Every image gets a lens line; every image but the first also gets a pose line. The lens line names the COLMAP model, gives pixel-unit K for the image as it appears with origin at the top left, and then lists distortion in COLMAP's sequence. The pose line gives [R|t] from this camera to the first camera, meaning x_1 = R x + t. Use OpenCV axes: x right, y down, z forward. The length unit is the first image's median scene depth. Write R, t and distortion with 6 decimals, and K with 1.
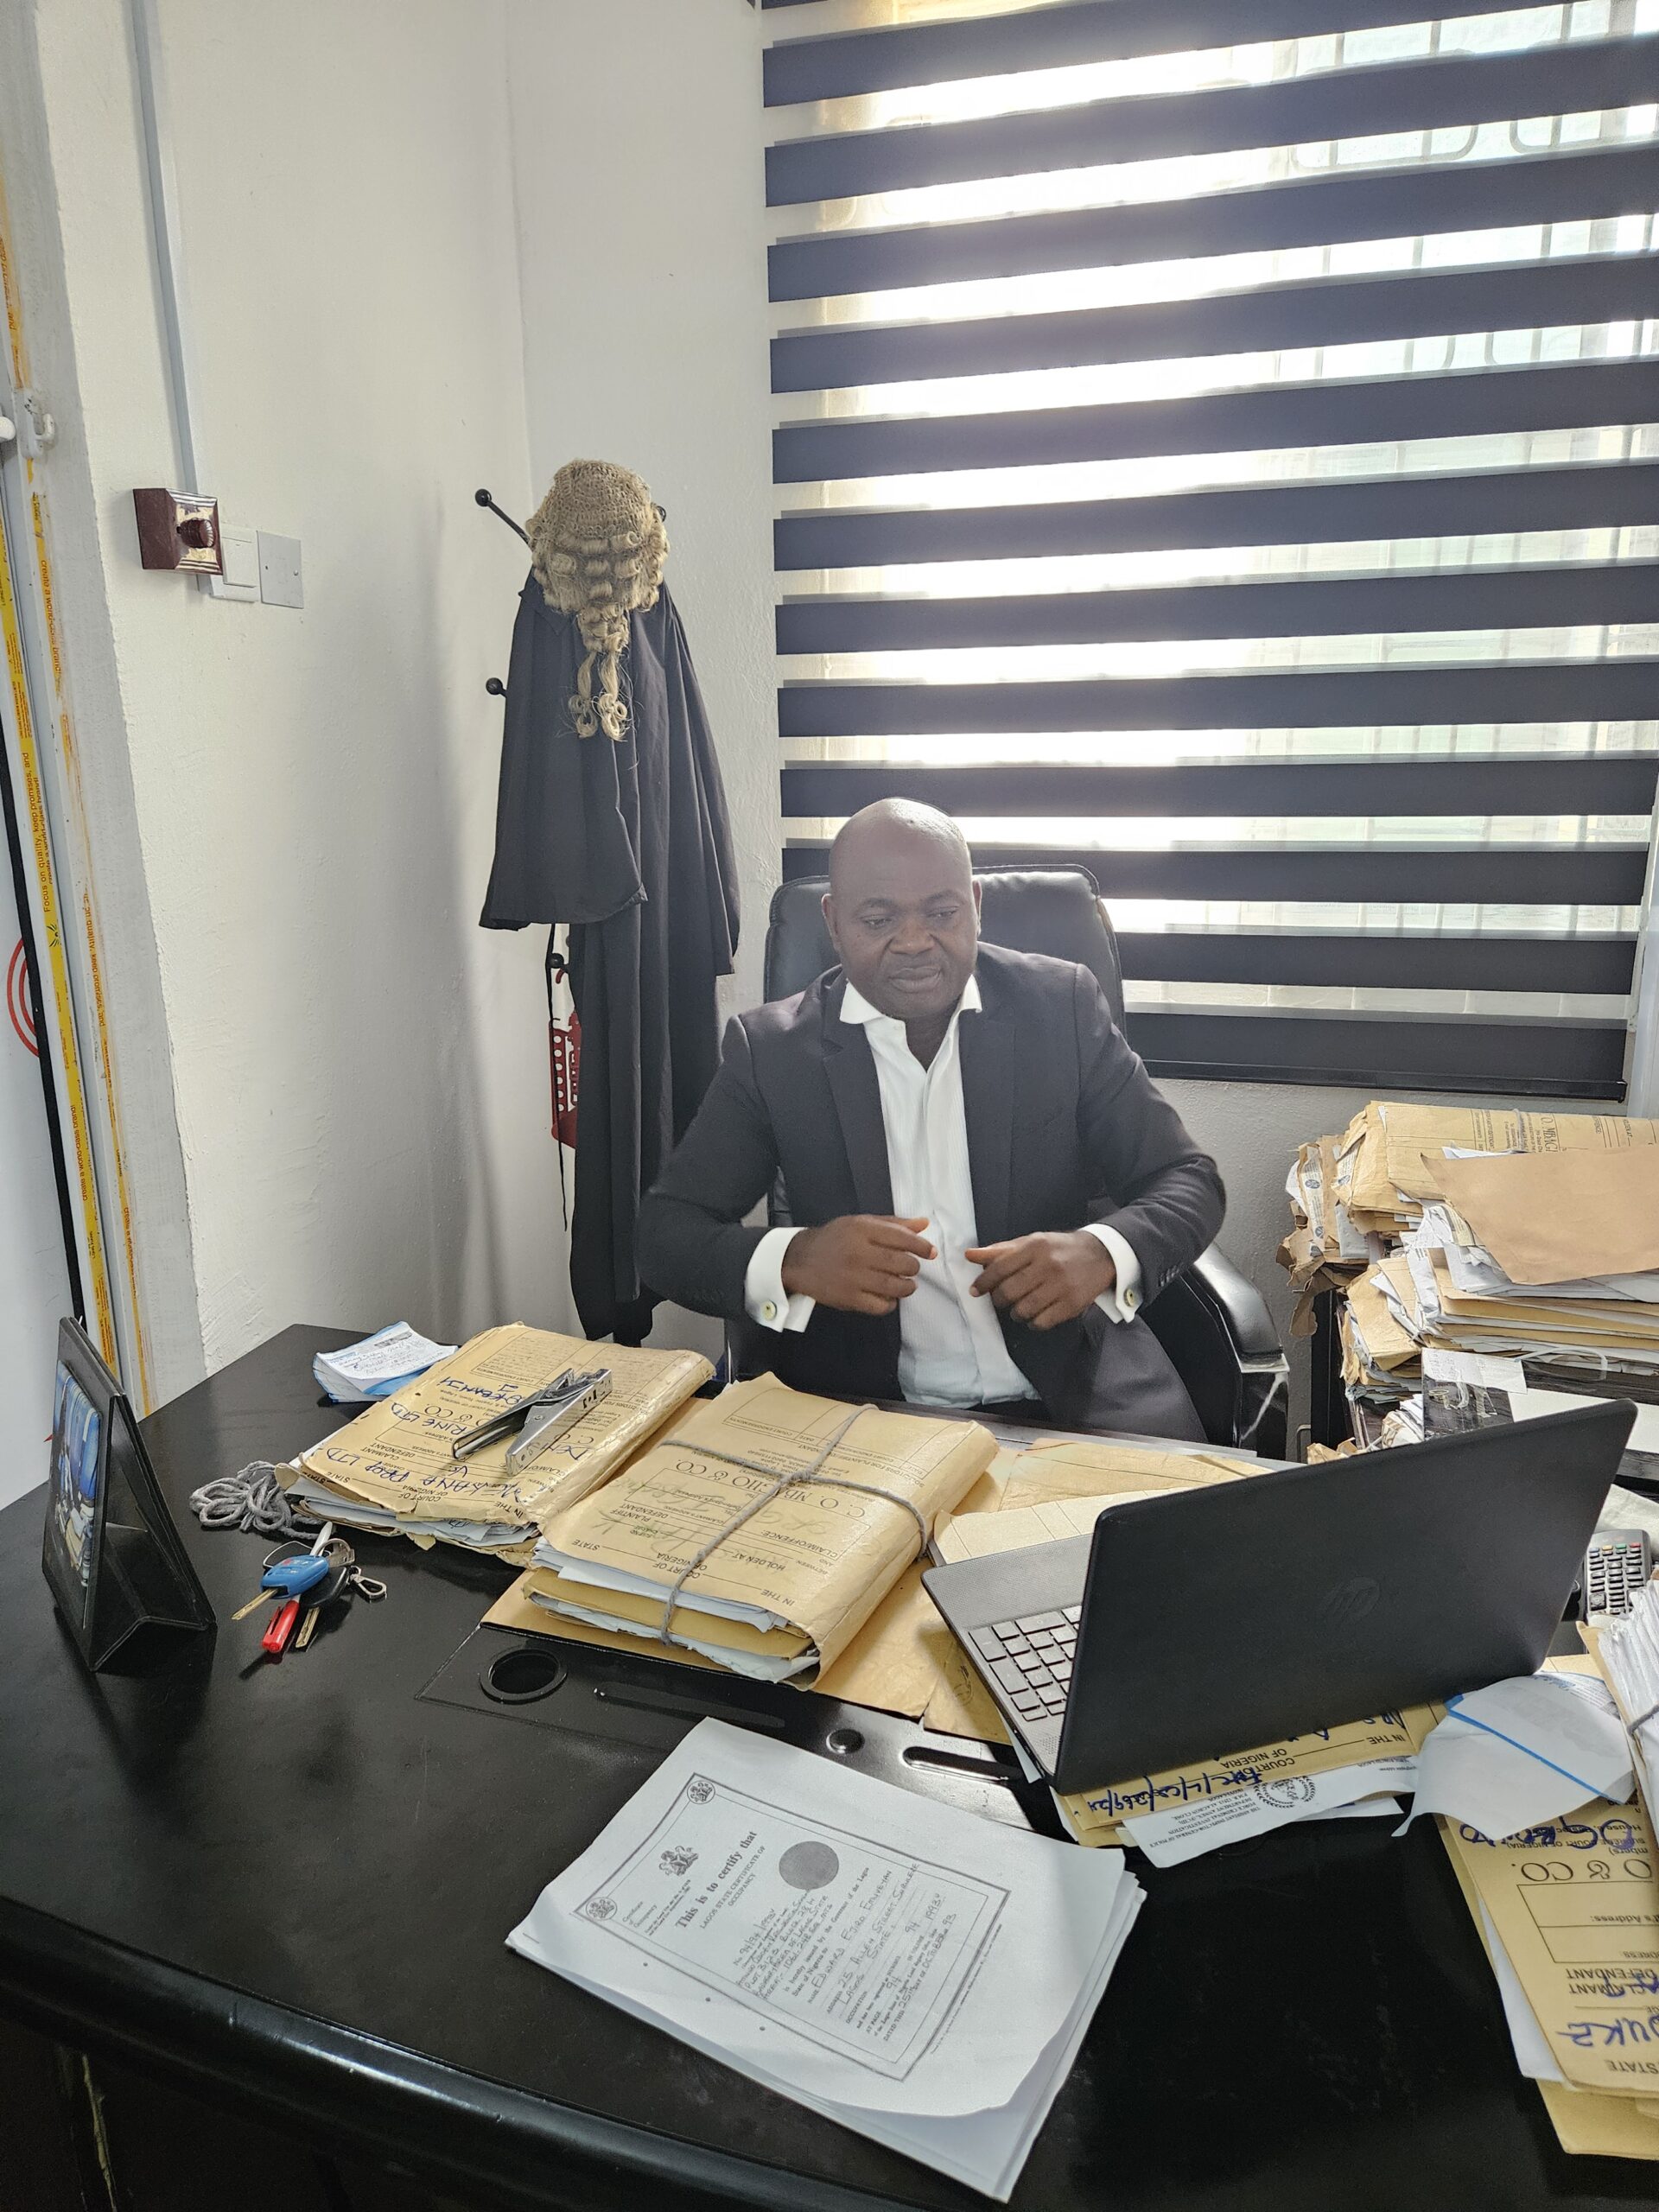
lens RADIAL K [[1485.7, 0, 831.5], [0, 1485.7, 1089.7], [0, 0, 1]] dist [0.059817, -0.047829]
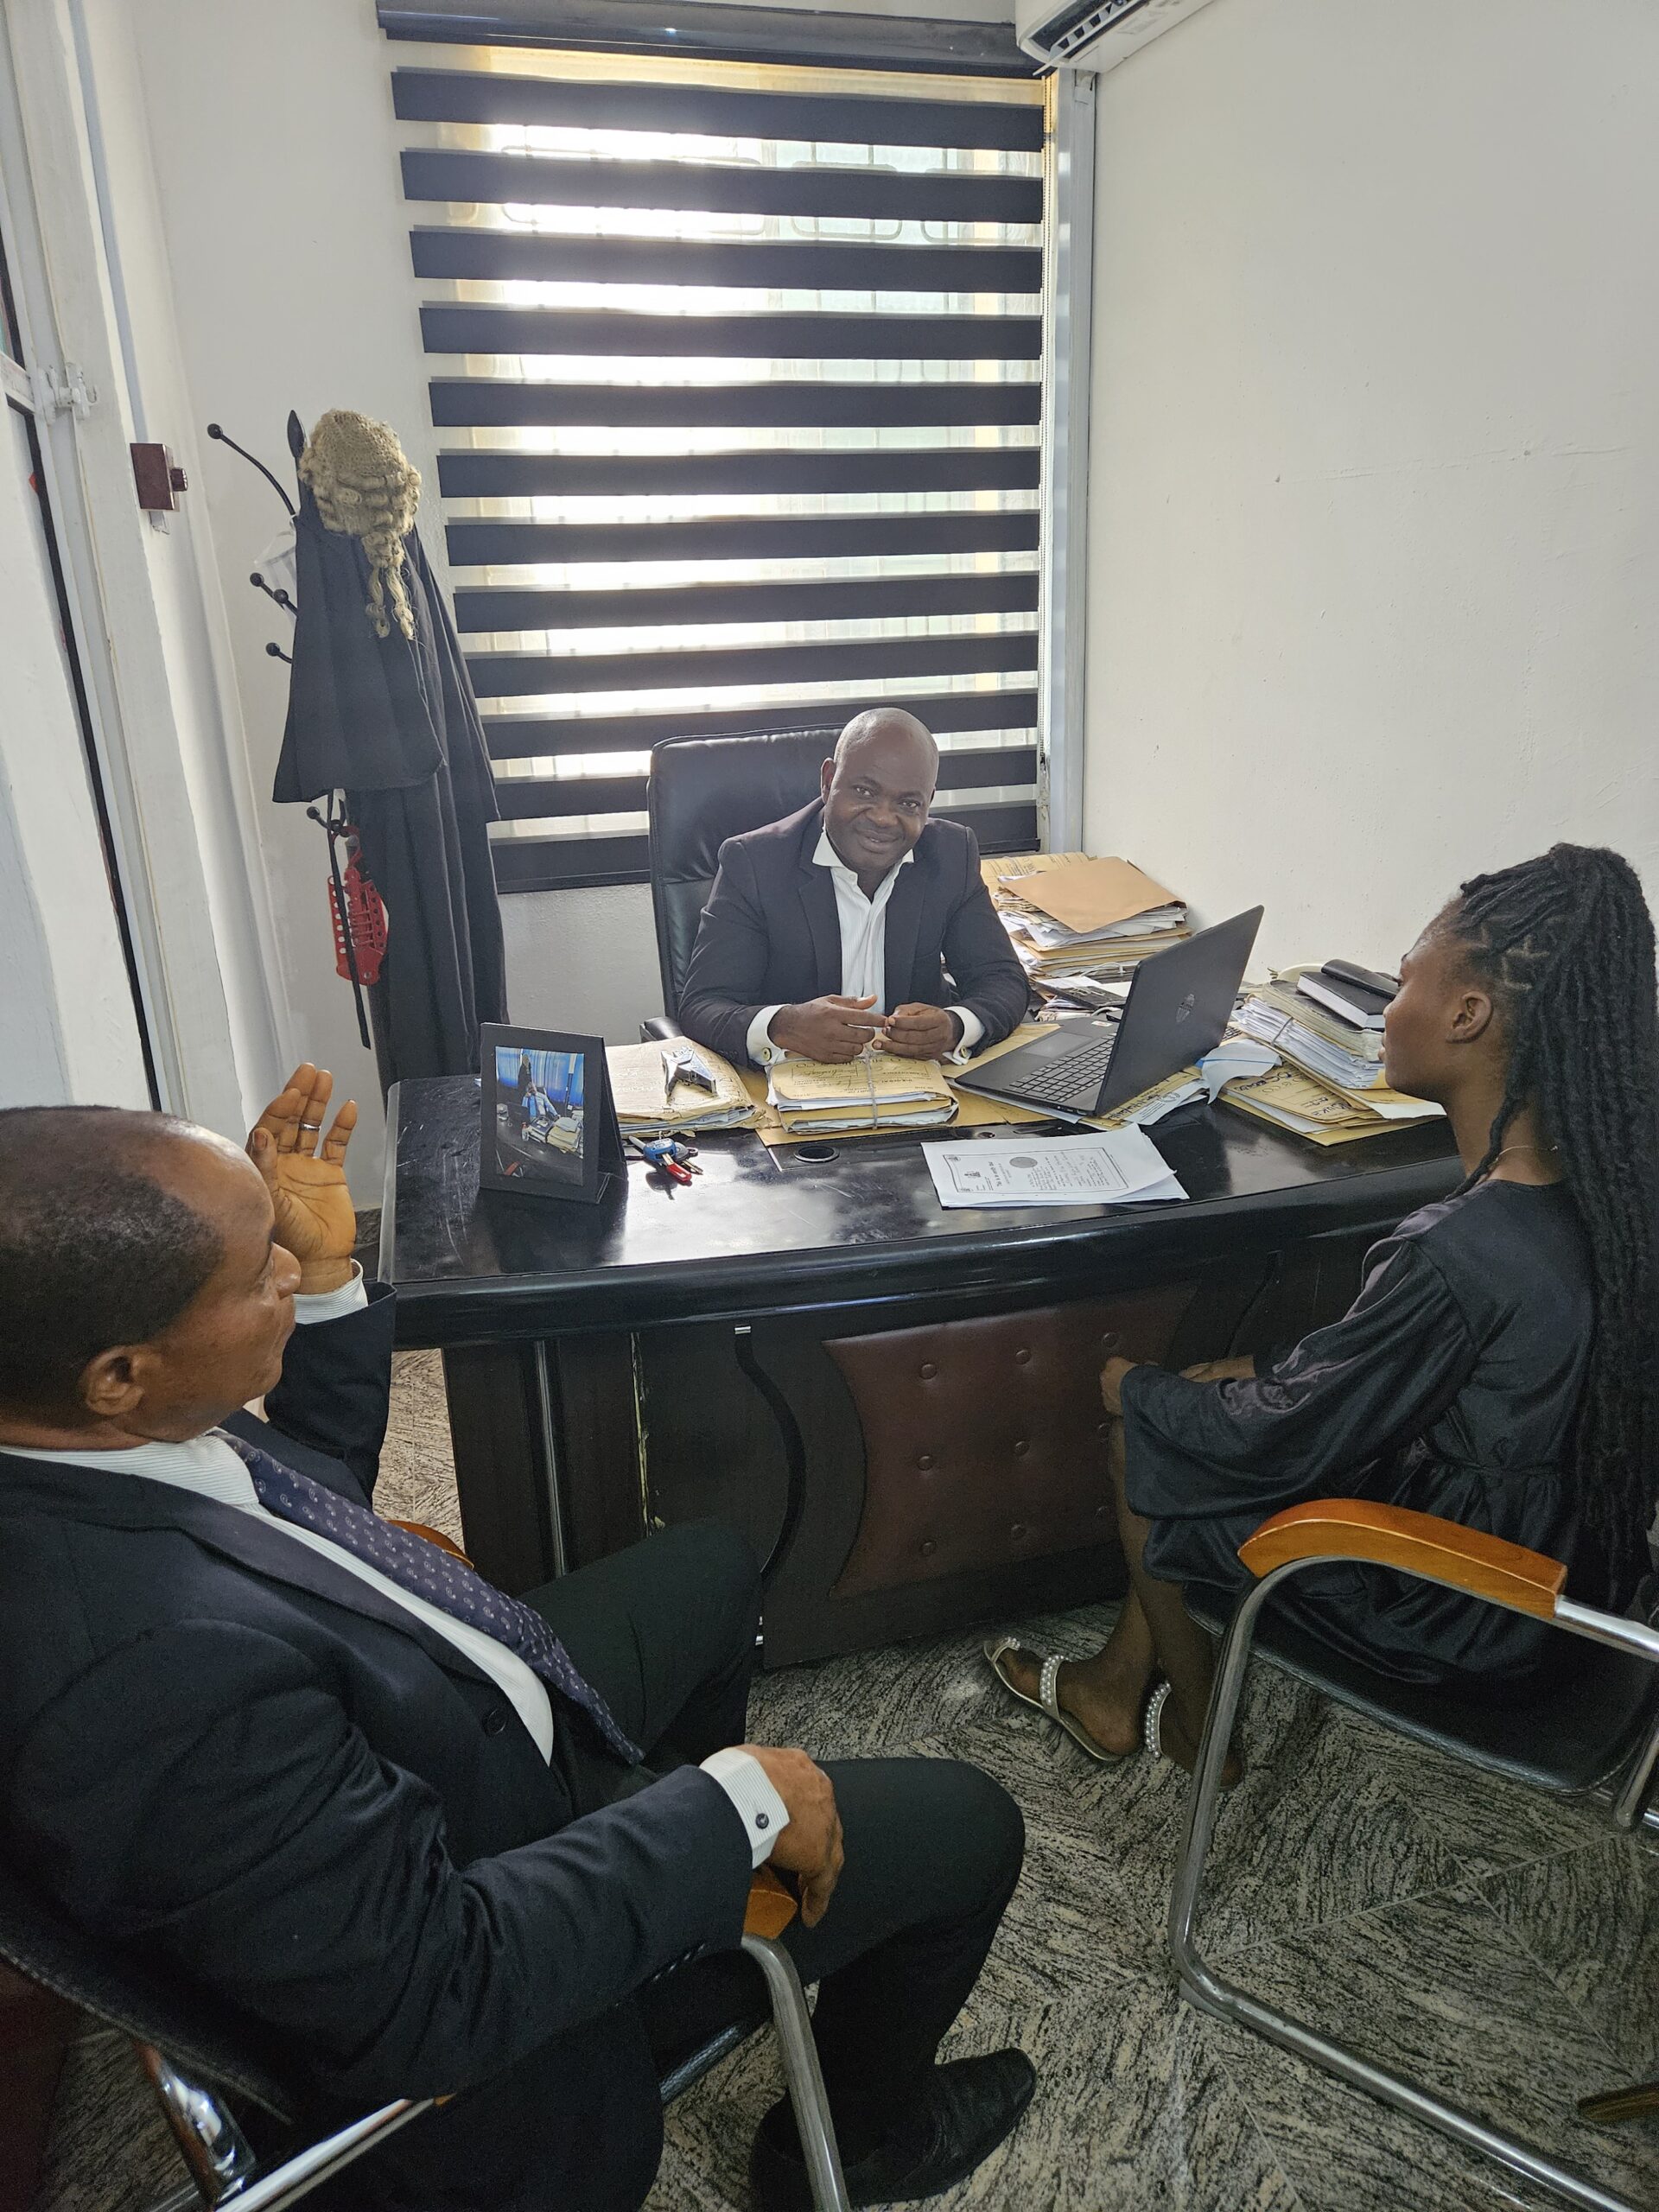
lens RADIAL K [[1507.9, 0, 856.0], [0, 1507.9, 1096.2], [0, 0, 1]] dist [0.065051, -0.058086]
pose [[0.836493, -0.184253, 0.516073, -0.721959], [0.147108, 0.982712, 0.112412, 0.075085], [-0.527863, -0.018113, 0.849136, -0.396063]]
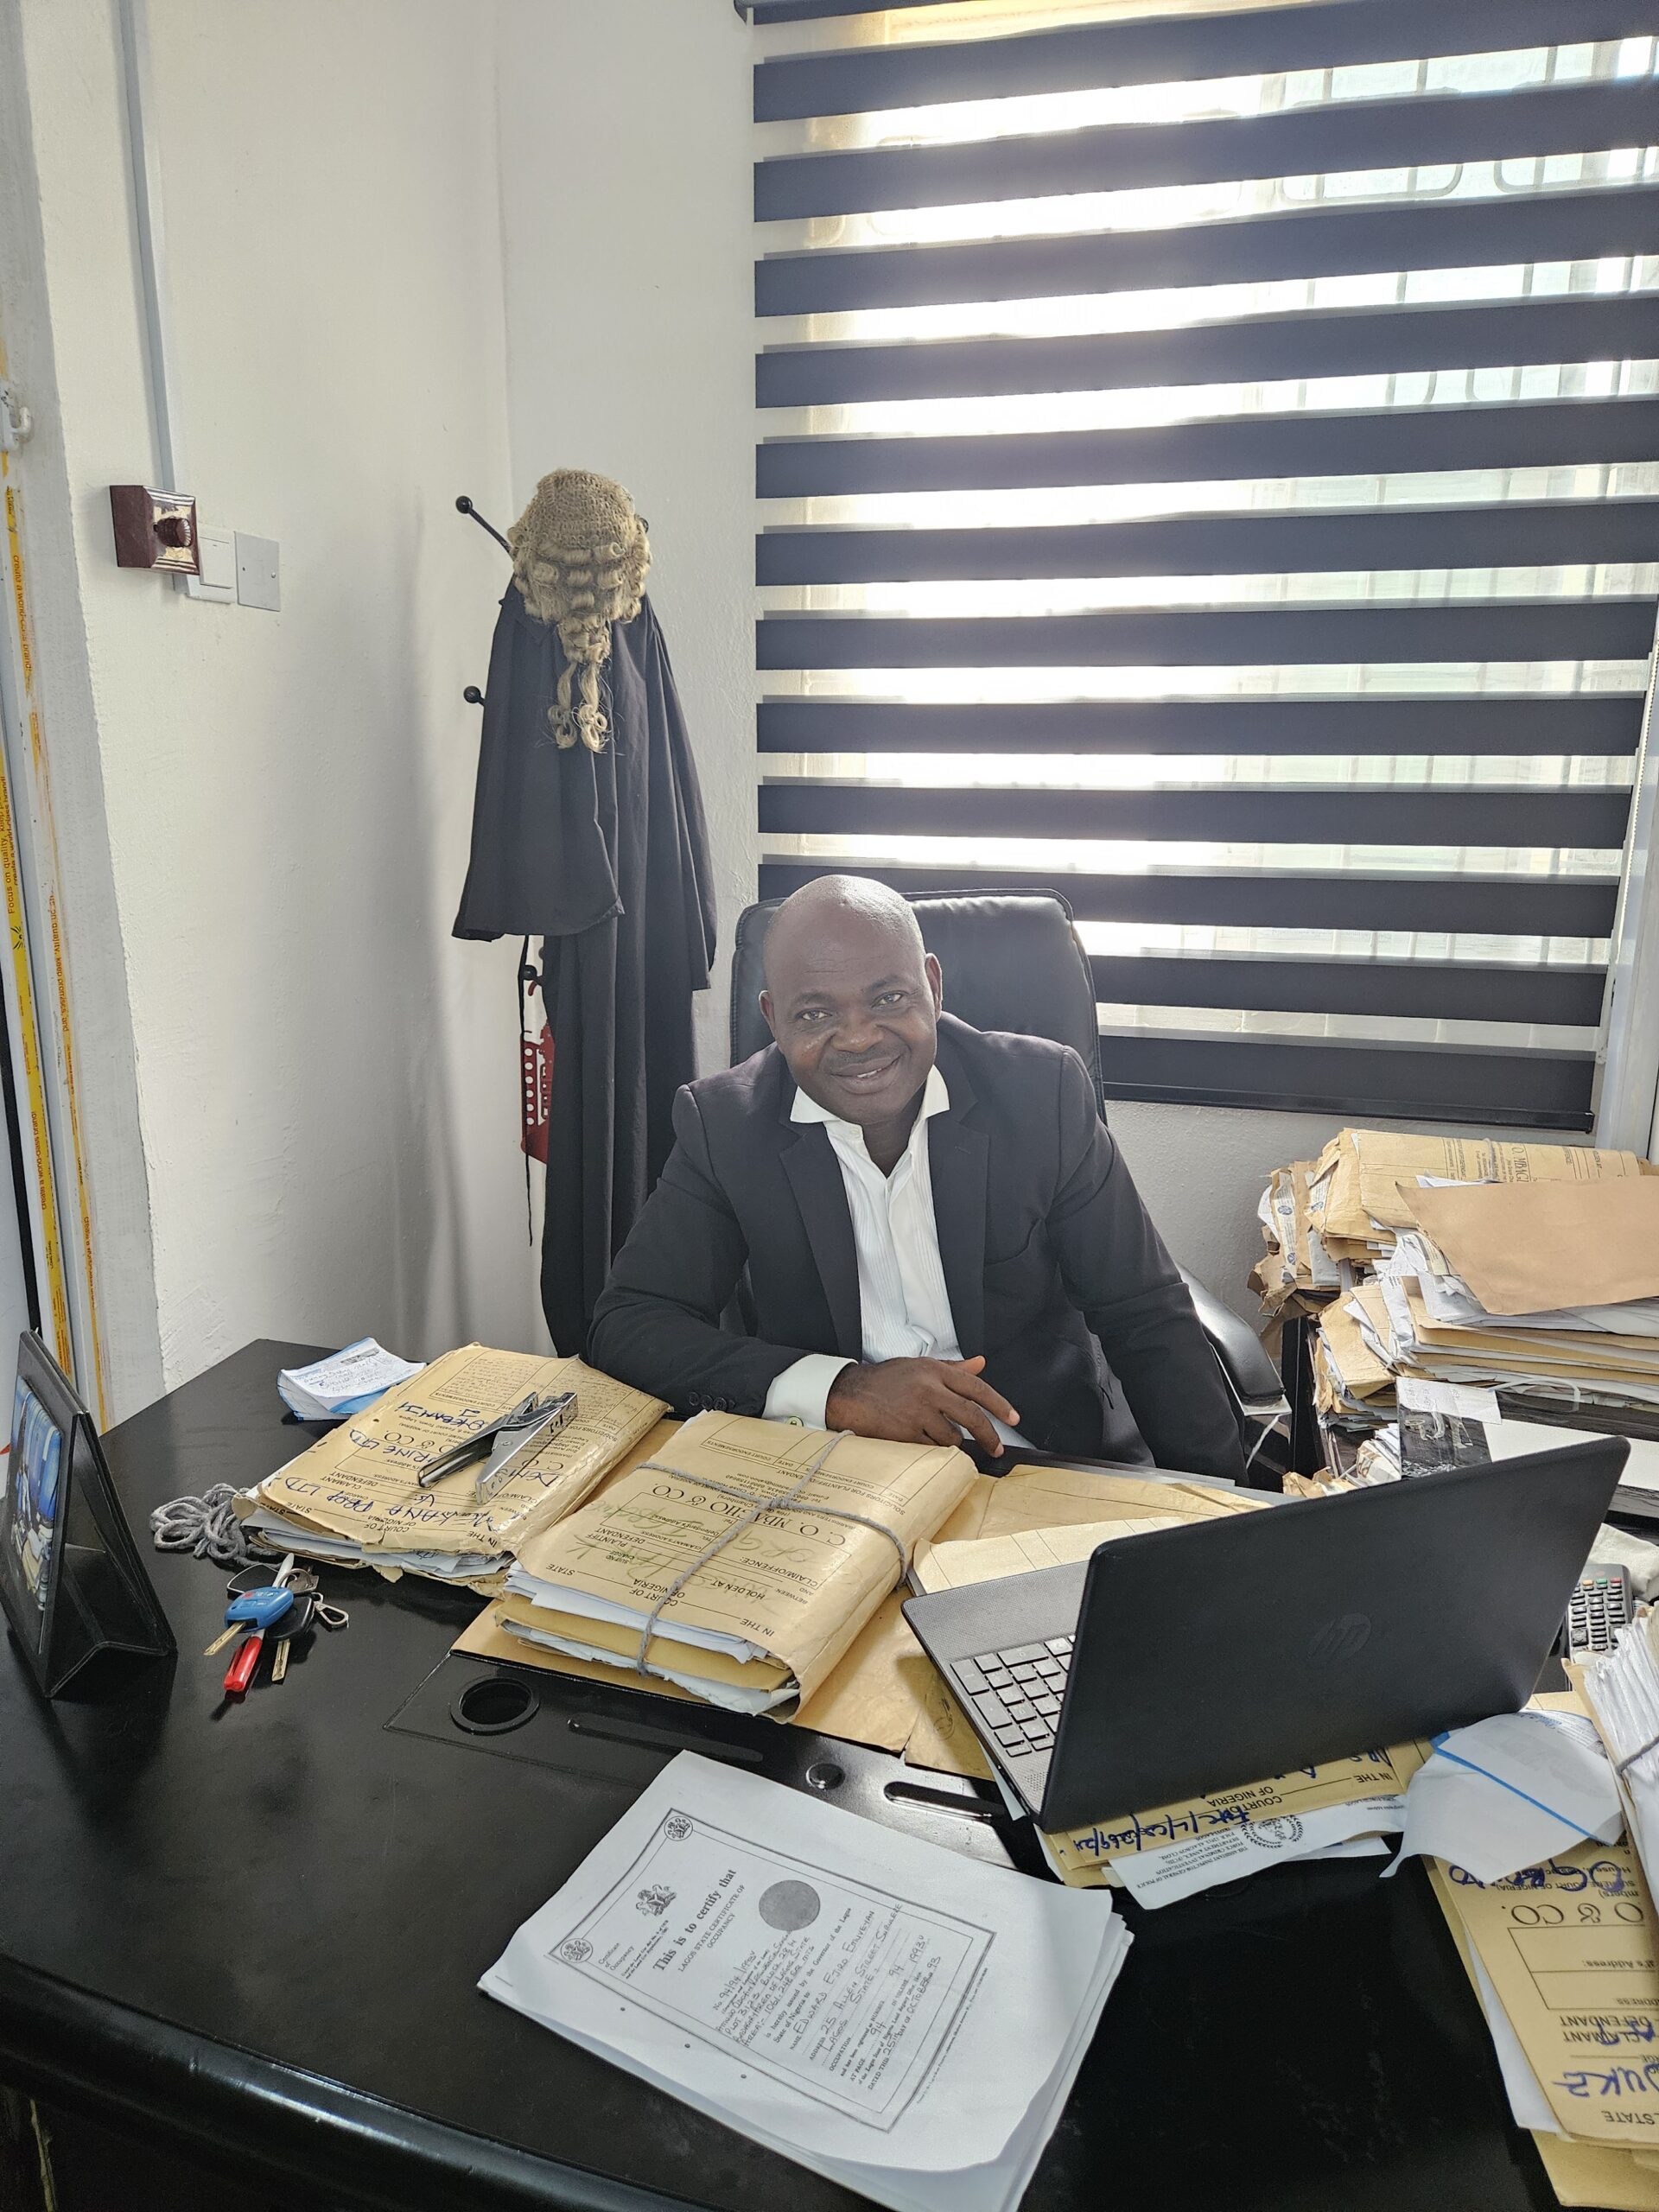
lens RADIAL K [[1483.3, 0, 830.2], [0, 1483.3, 1092.8], [0, 0, 1]] dist [0.059413, -0.047385]
pose [[0.999532, 0.017054, 0.025404, -0.012208], [-0.016841, 0.999821, -0.008568, -0.002259], [-0.025546, 0.008136, 0.999641, 0.010418]]
